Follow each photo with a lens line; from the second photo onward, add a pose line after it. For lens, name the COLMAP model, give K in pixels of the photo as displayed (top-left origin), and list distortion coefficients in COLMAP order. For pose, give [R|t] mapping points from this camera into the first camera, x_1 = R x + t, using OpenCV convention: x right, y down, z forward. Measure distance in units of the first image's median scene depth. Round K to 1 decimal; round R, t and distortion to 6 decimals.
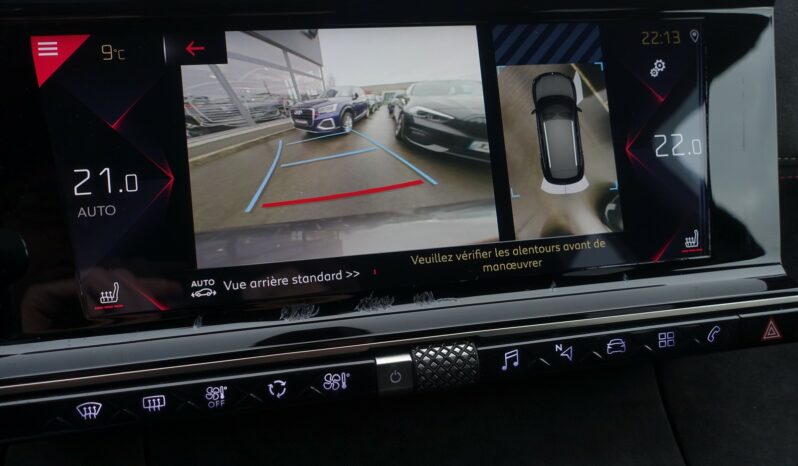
lens RADIAL K [[788.4, 0, 400.2], [0, 788.4, 232.4], [0, 0, 1]] dist [-0.003915, 0.000000]
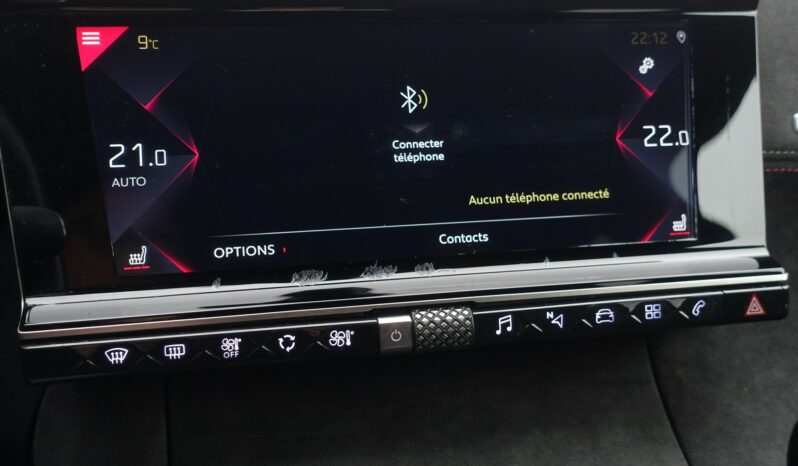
lens RADIAL K [[788.4, 0, 399.7], [0, 788.4, 232.2], [0, 0, 1]] dist [-0.003915, 0.000000]
pose [[0.999259, 0.009394, -0.037338, 0.036683], [-0.011782, 0.997865, -0.064245, 0.106963], [0.036655, 0.064637, 0.997235, -0.085149]]
